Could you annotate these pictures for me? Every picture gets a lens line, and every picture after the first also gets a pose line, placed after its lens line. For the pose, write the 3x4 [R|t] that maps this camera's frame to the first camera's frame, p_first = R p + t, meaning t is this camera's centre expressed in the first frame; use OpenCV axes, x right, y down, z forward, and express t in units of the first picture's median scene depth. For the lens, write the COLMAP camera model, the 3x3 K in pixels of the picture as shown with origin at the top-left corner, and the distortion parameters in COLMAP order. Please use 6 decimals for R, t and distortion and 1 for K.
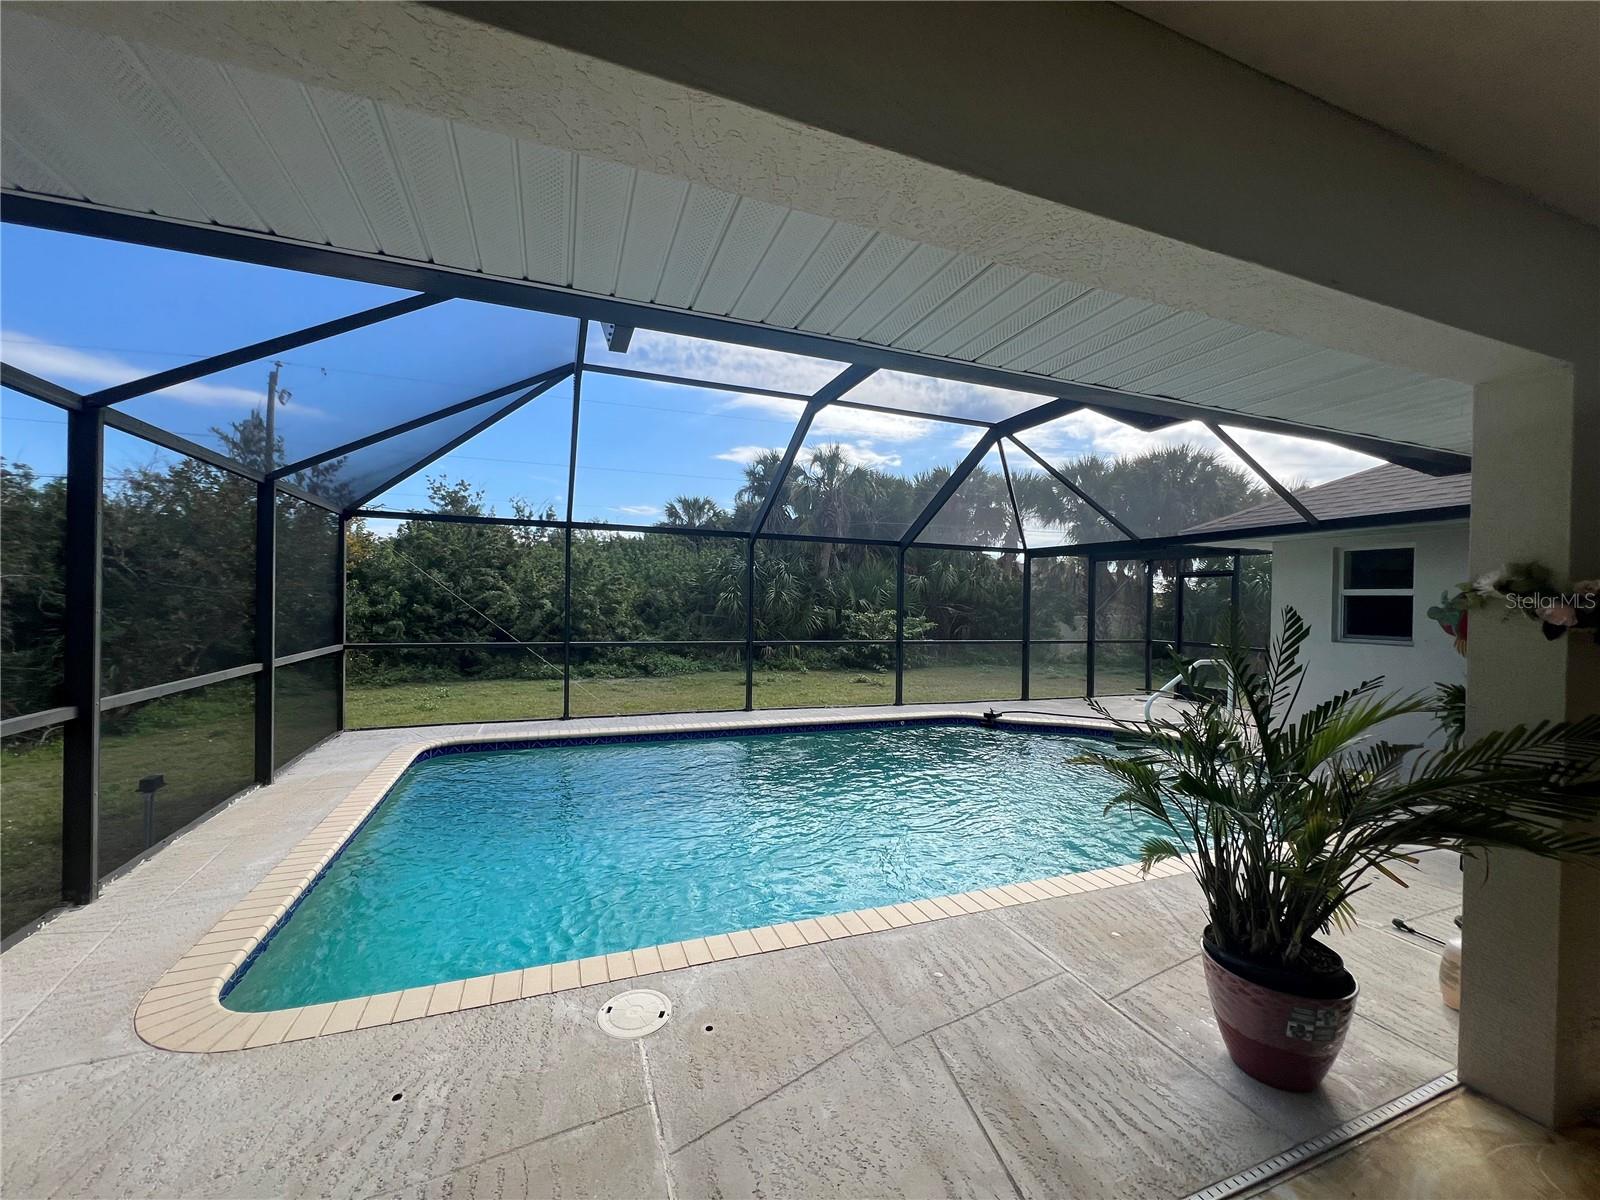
lens RADIAL K [[640.2, 0, 800.5], [0, 640.2, 605.3], [0, 0, 1]] dist [-0.001366, 0.000261]
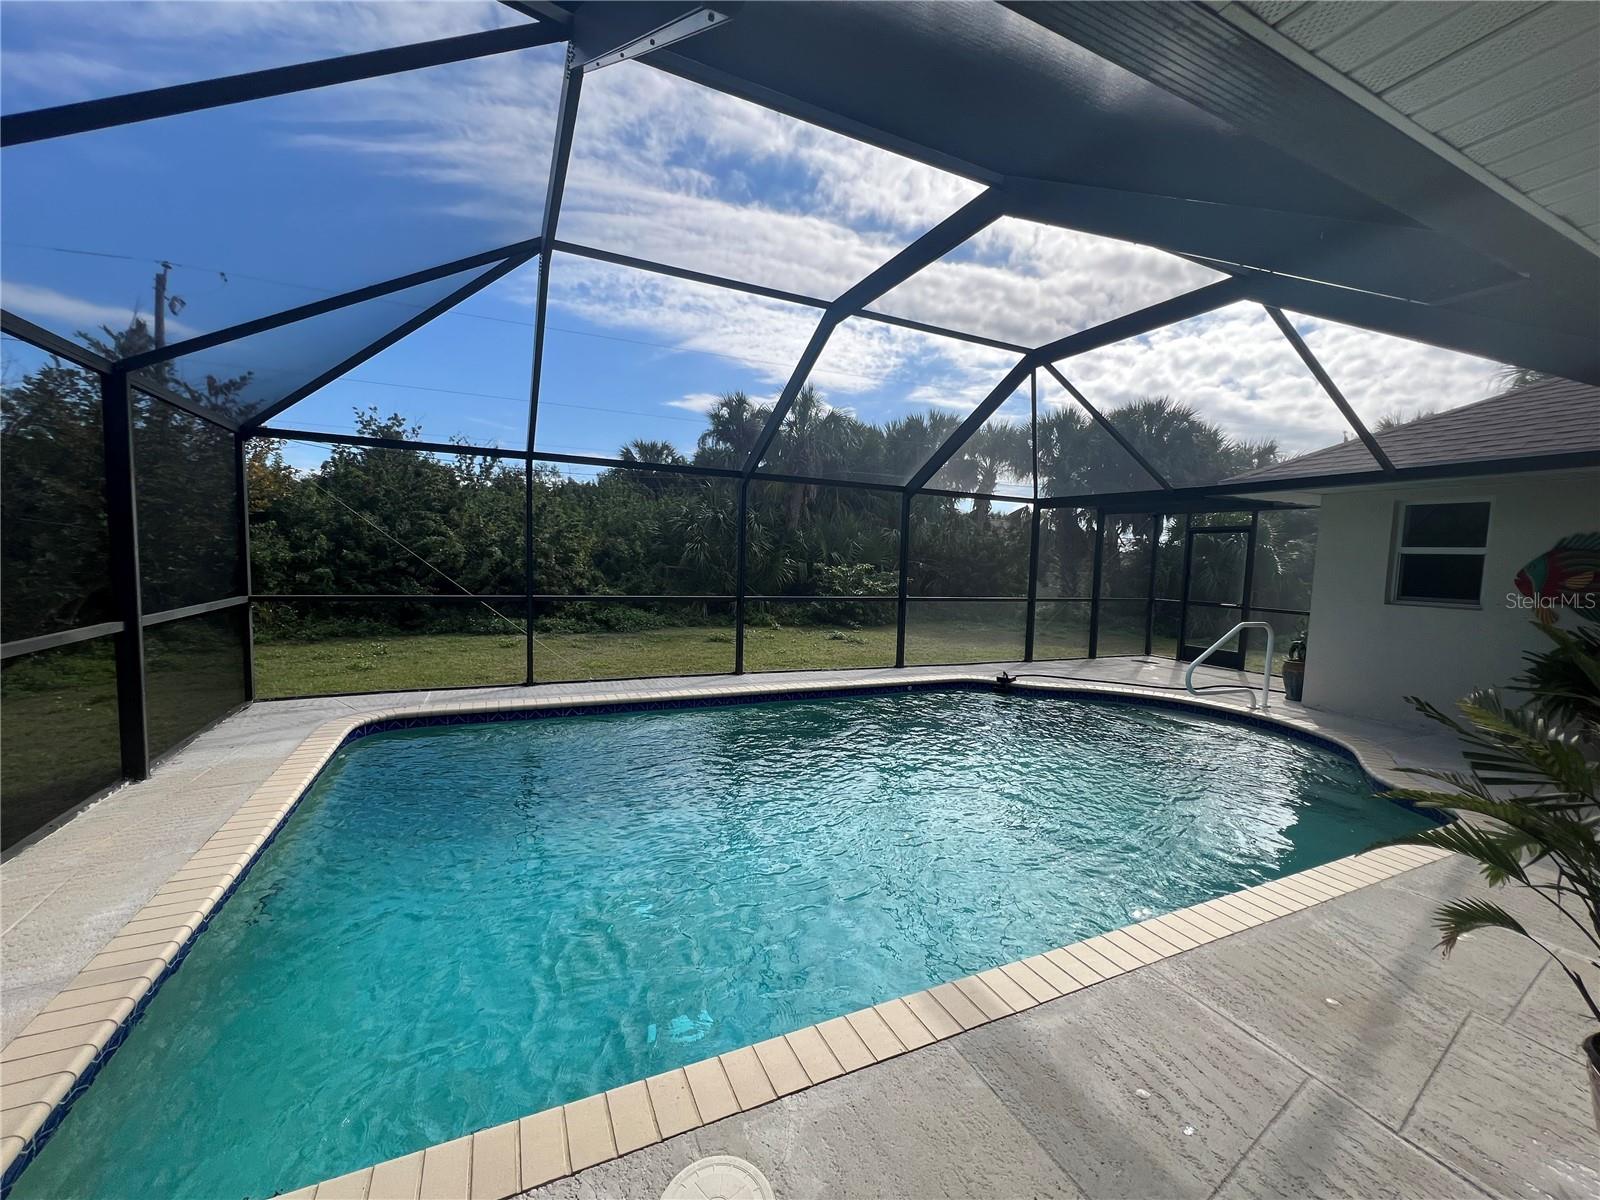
lens RADIAL K [[640.2, 0, 800.4], [0, 640.2, 605.1], [0, 0, 1]] dist [-0.001366, 0.000261]
pose [[0.997290, 0.009152, 0.073006, -0.044492], [-0.014417, 0.997306, 0.071919, 0.002588], [-0.072151, -0.072777, 0.994735, 0.083332]]
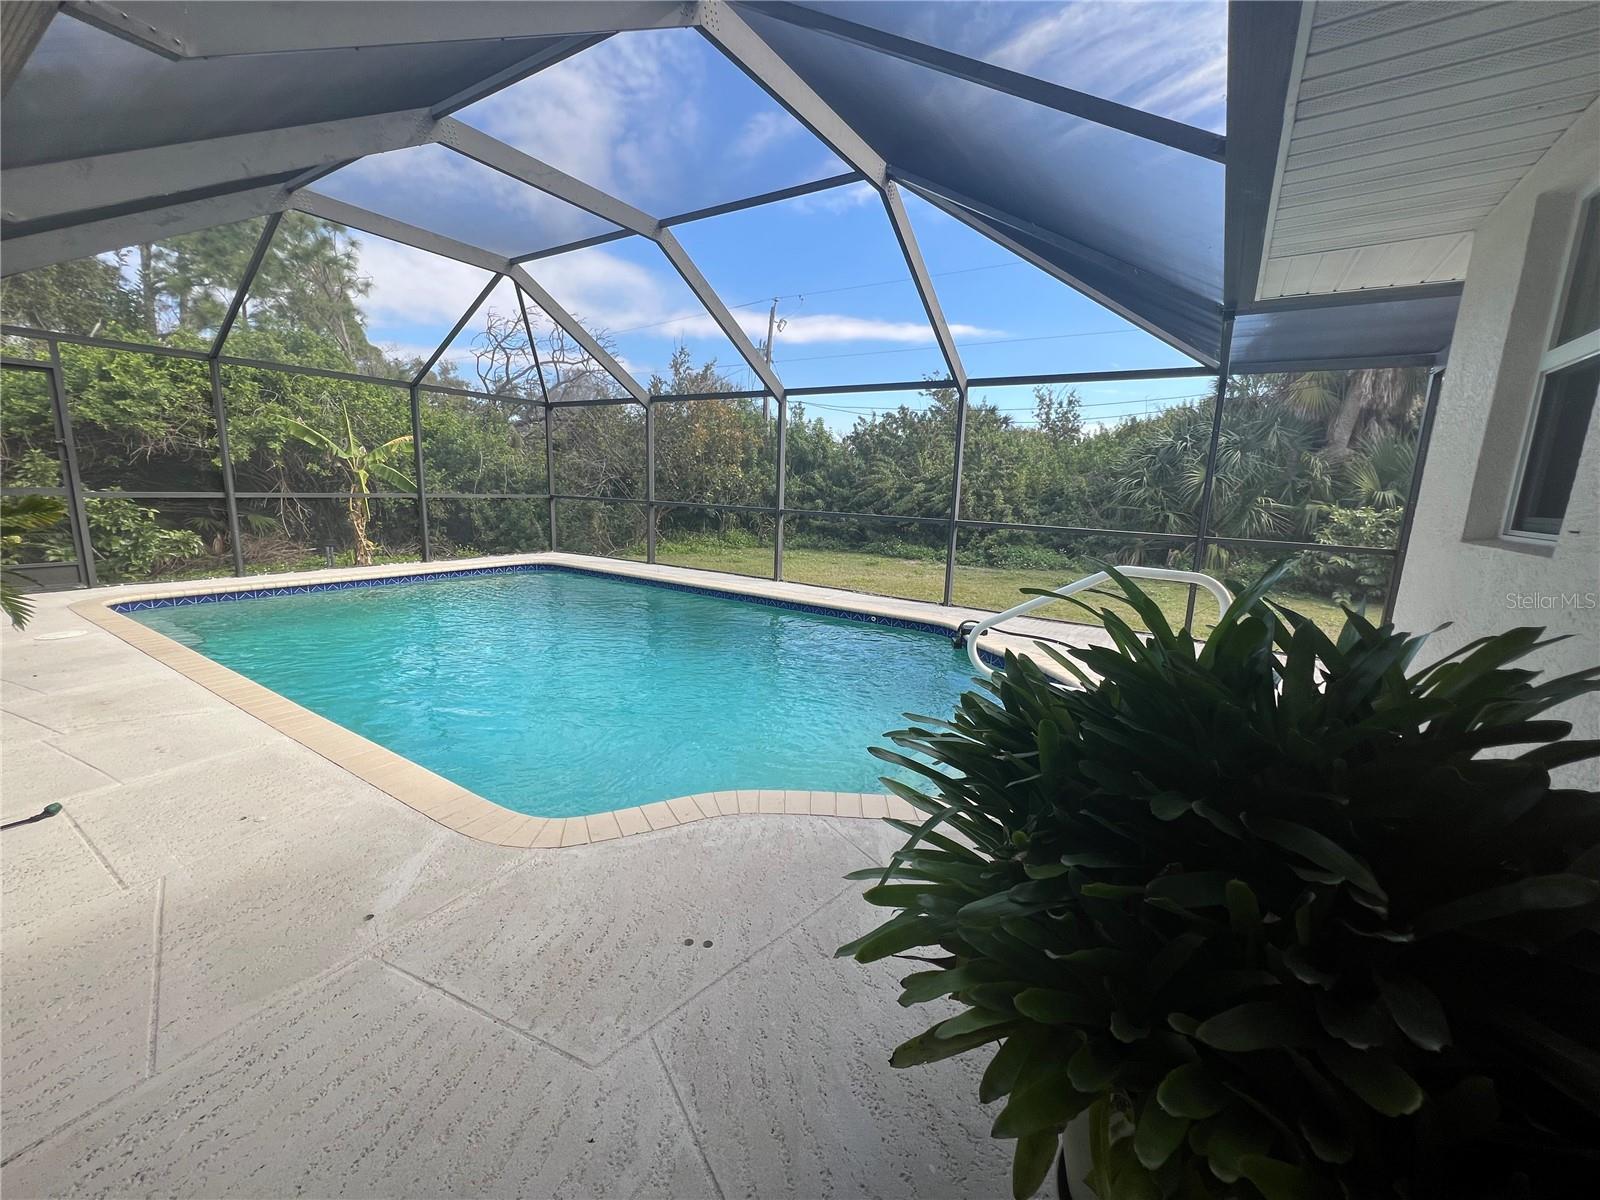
lens RADIAL K [[640.2, 0, 800.9], [0, 640.2, 608.3], [0, 0, 1]] dist [-0.001366, 0.000261]
pose [[0.587188, 0.155382, -0.794397, 0.522218], [-0.028513, 0.984764, 0.171542, 0.028644], [0.808948, -0.078076, 0.582672, 0.337058]]
